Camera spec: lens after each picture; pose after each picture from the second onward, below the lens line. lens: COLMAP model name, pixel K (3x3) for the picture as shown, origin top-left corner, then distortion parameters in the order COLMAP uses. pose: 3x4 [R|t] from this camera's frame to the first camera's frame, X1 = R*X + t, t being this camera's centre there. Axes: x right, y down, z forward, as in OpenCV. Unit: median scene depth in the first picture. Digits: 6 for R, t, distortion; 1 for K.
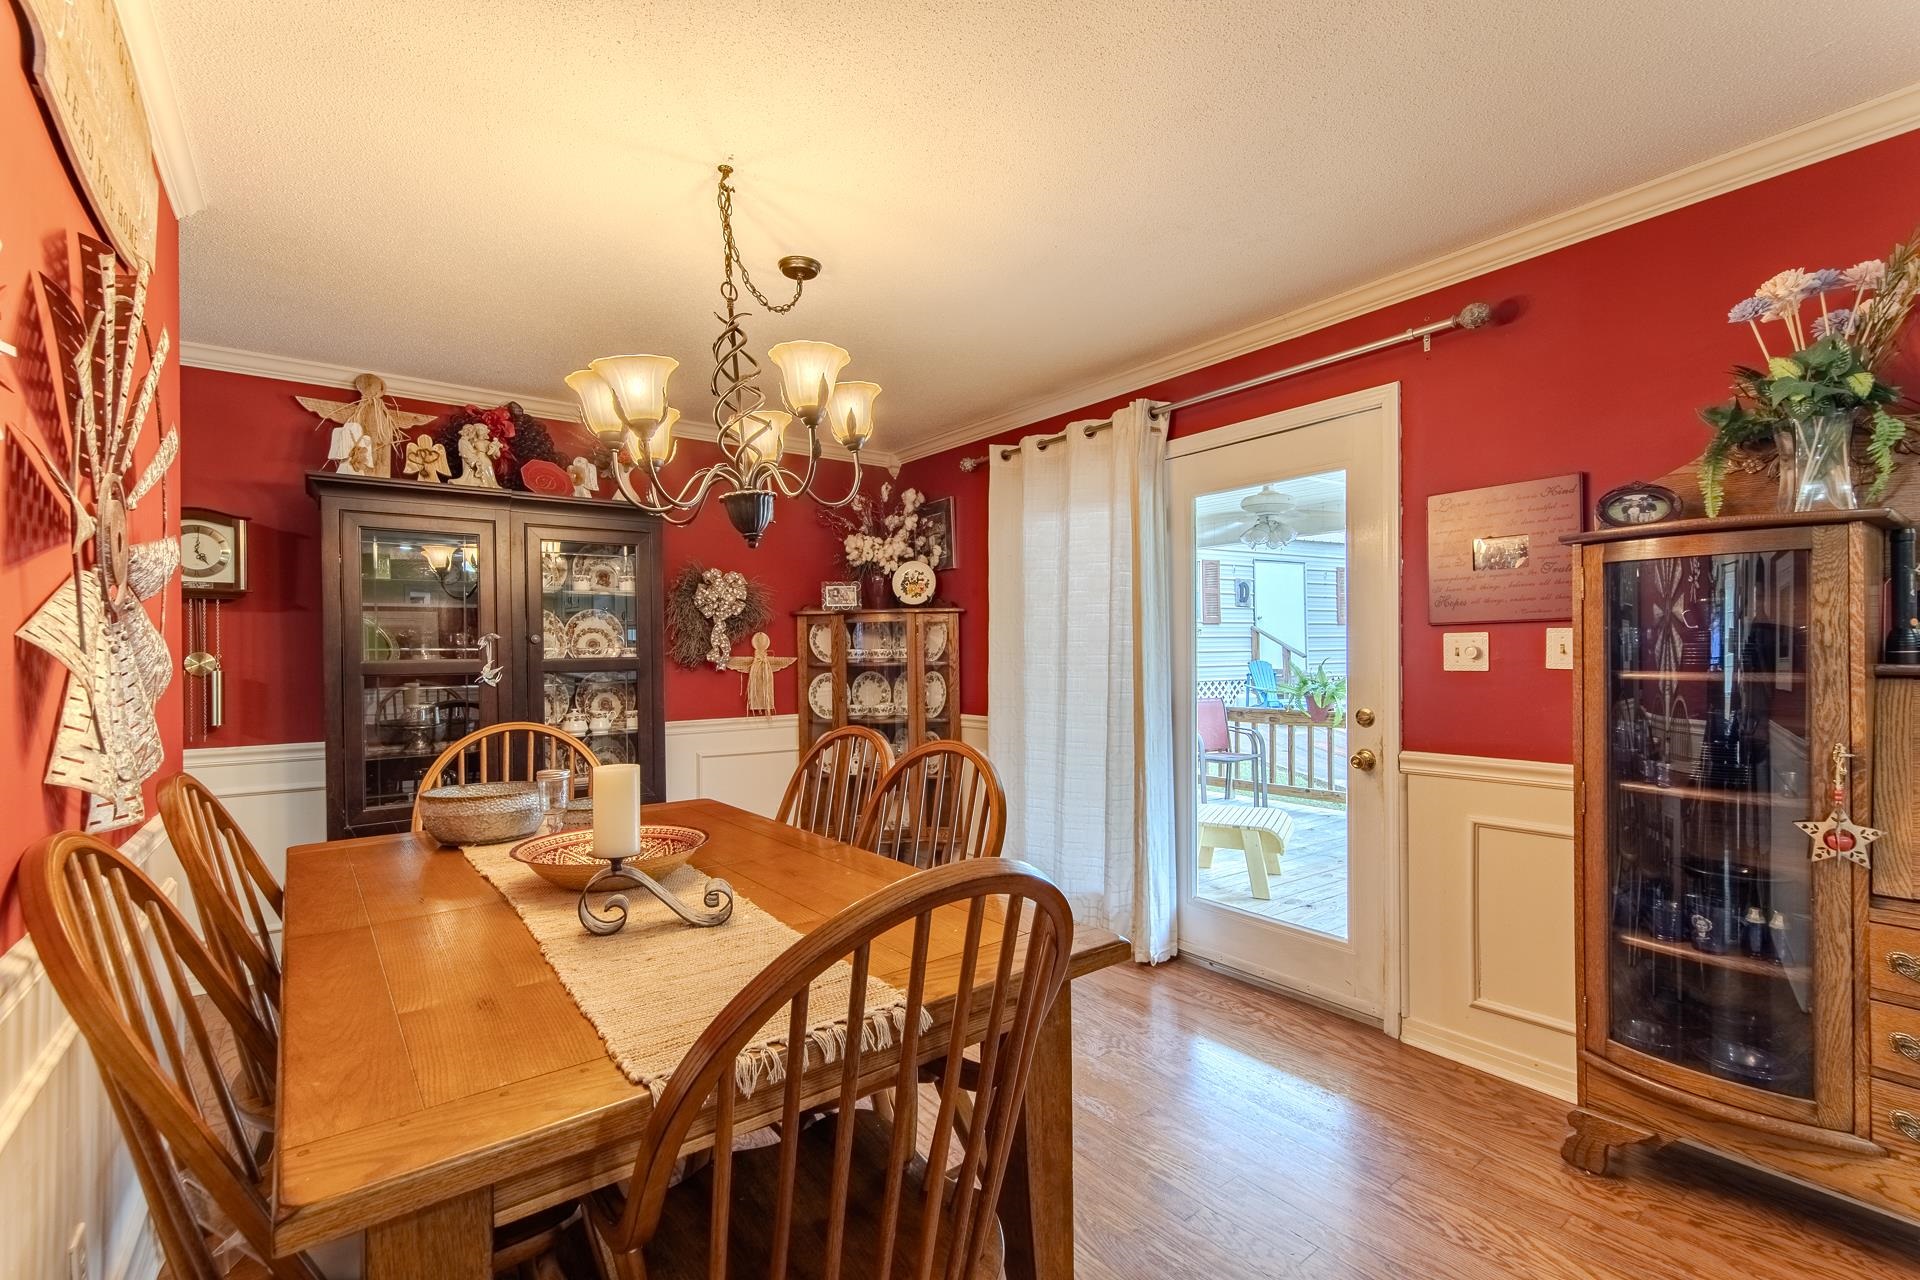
lens RADIAL K [[840.4, 0, 950.0], [0, 840.4, 650.7], [0, 0, 1]] dist [-0.002514, 0.002561]
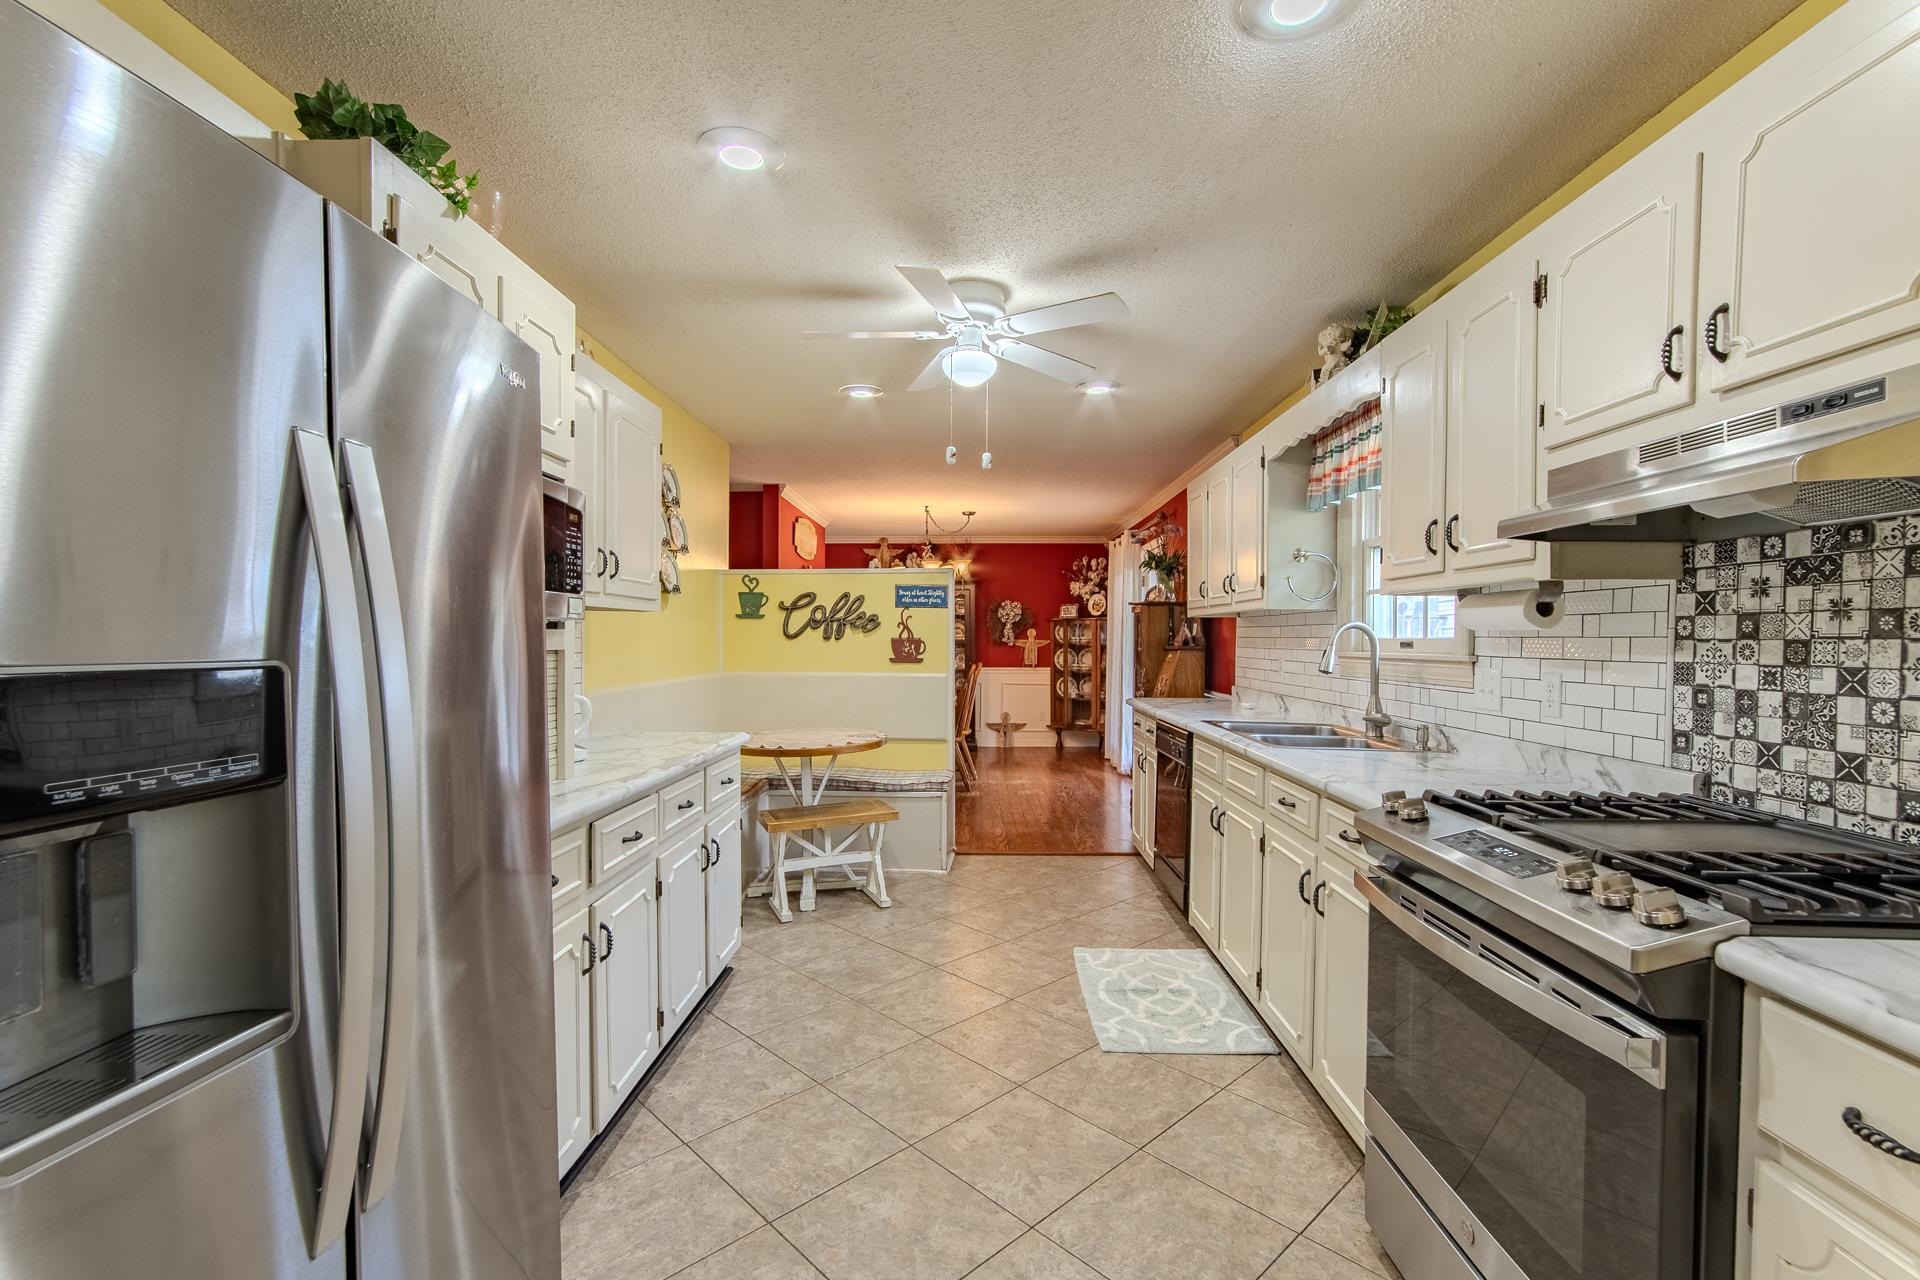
lens RADIAL K [[840.4, 0, 961.8], [0, 840.4, 656.0], [0, 0, 1]] dist [-0.002514, 0.002561]
pose [[0.794931, 0.023486, -0.606246, 0.936922], [-0.009920, 0.999620, 0.025718, -0.005396], [0.606619, -0.014430, 0.794861, -0.822890]]
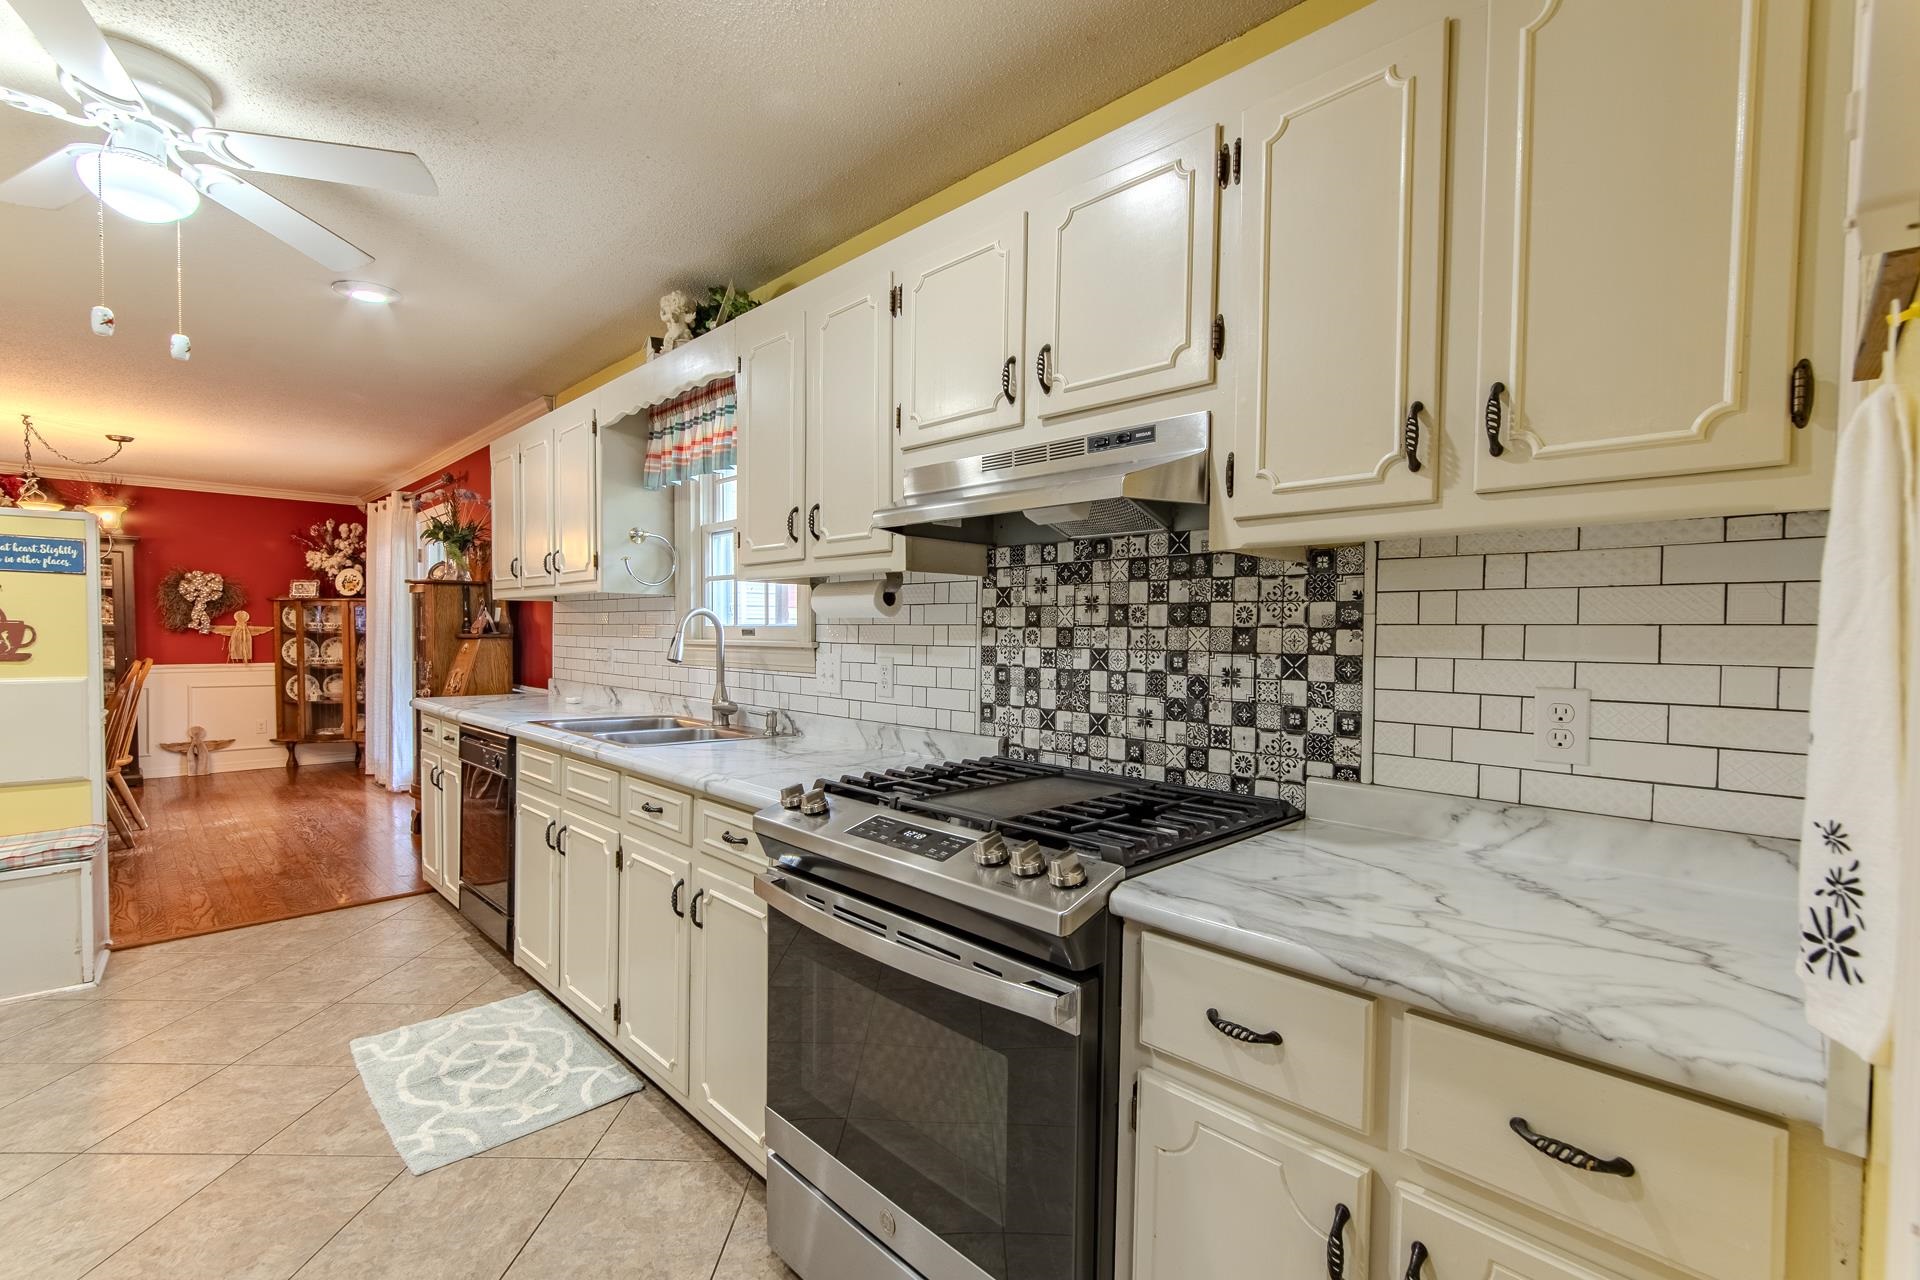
lens RADIAL K [[840.4, 0, 954.1], [0, 840.4, 652.1], [0, 0, 1]] dist [-0.002514, 0.002561]
pose [[0.989656, 0.012240, 0.142936, 0.880618], [-0.015844, 0.999584, 0.024102, -0.003413], [-0.142582, -0.026117, 0.989438, -0.769098]]
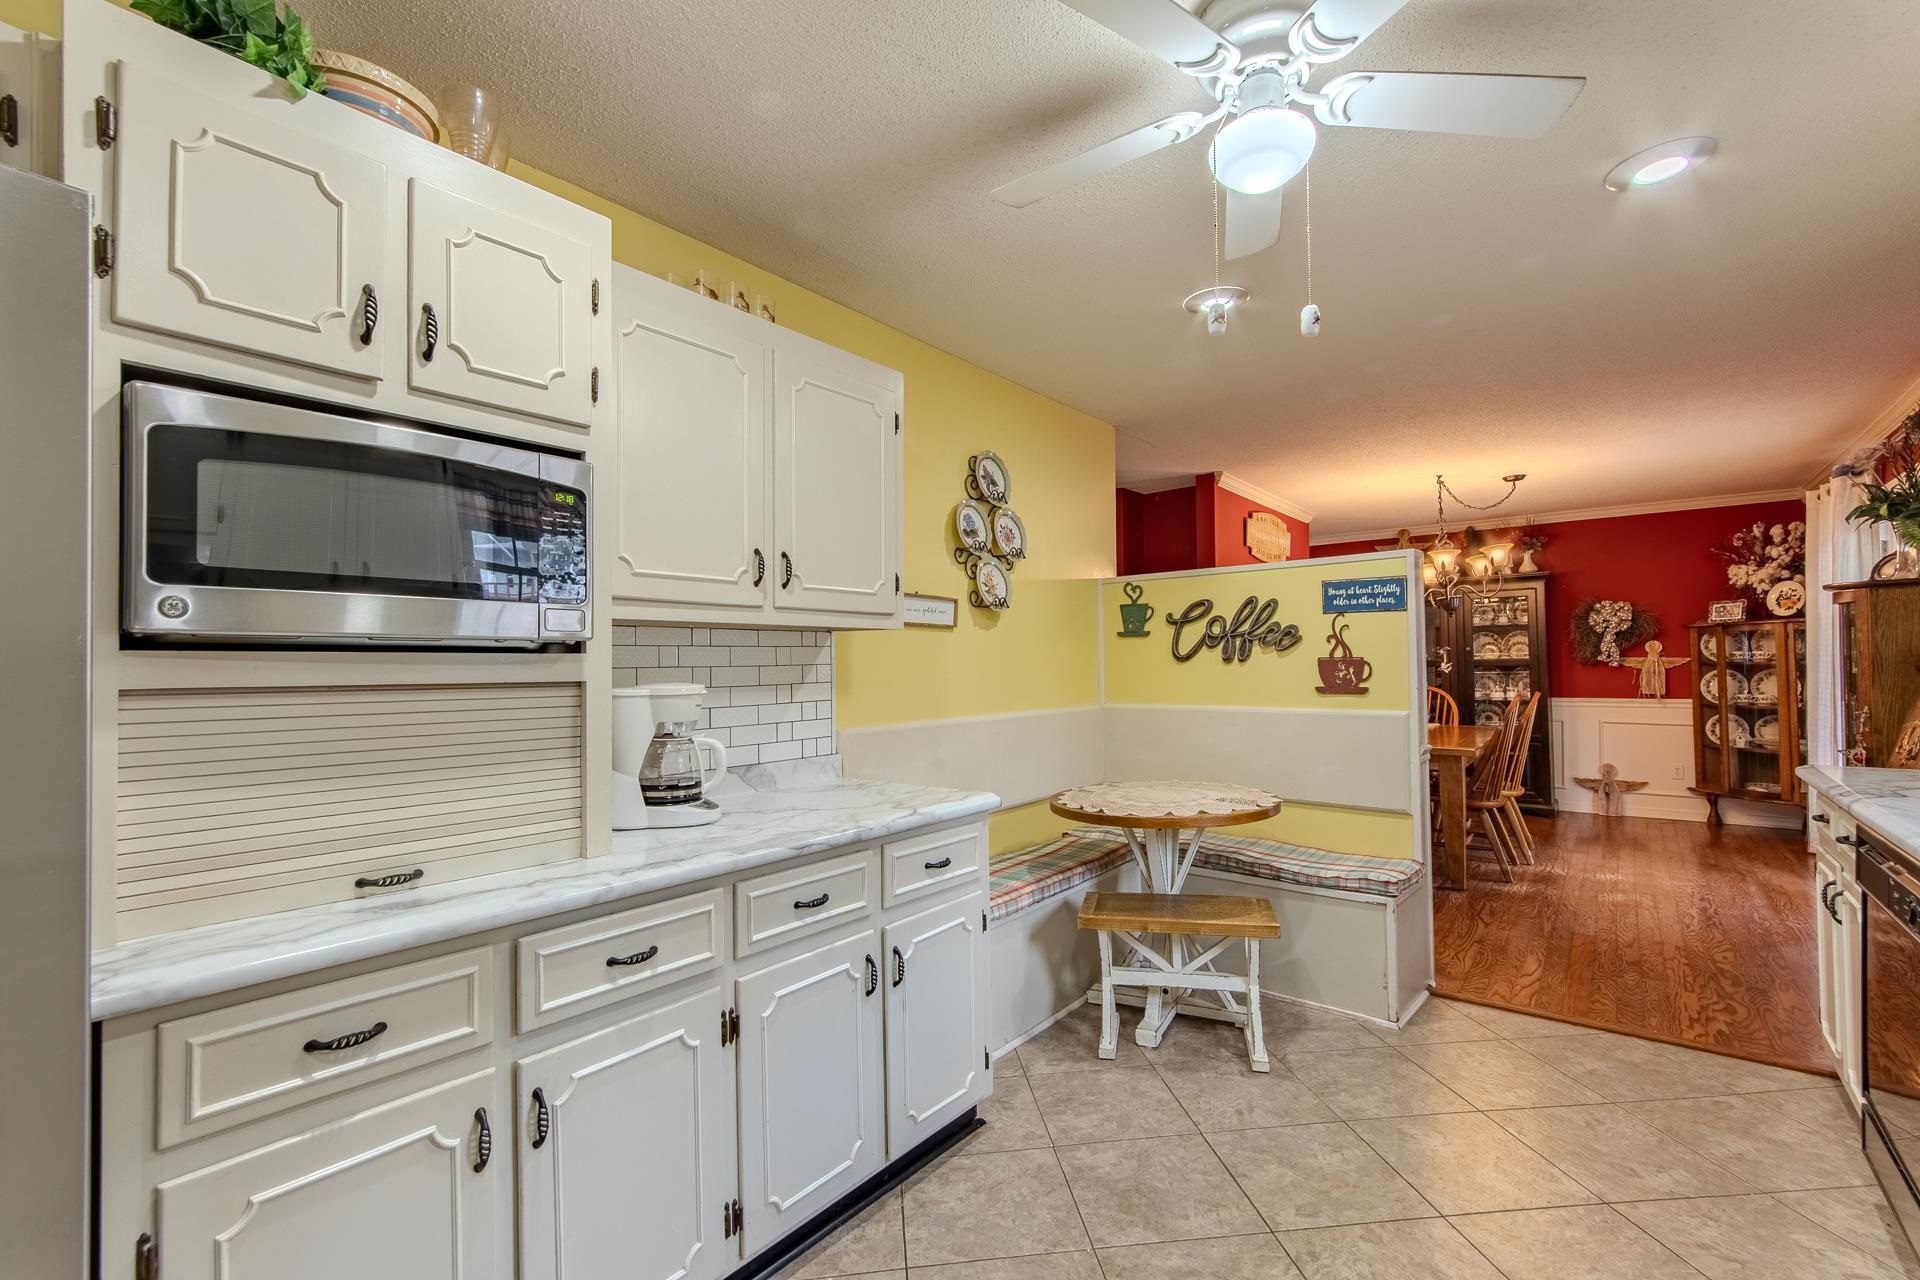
lens RADIAL K [[840.4, 0, 957.2], [0, 840.4, 653.2], [0, 0, 1]] dist [-0.002514, 0.002561]
pose [[0.260202, -0.009032, -0.965512, 0.849945], [0.009773, 0.999930, -0.006720, -0.002362], [0.965505, -0.007687, 0.260272, -0.527642]]
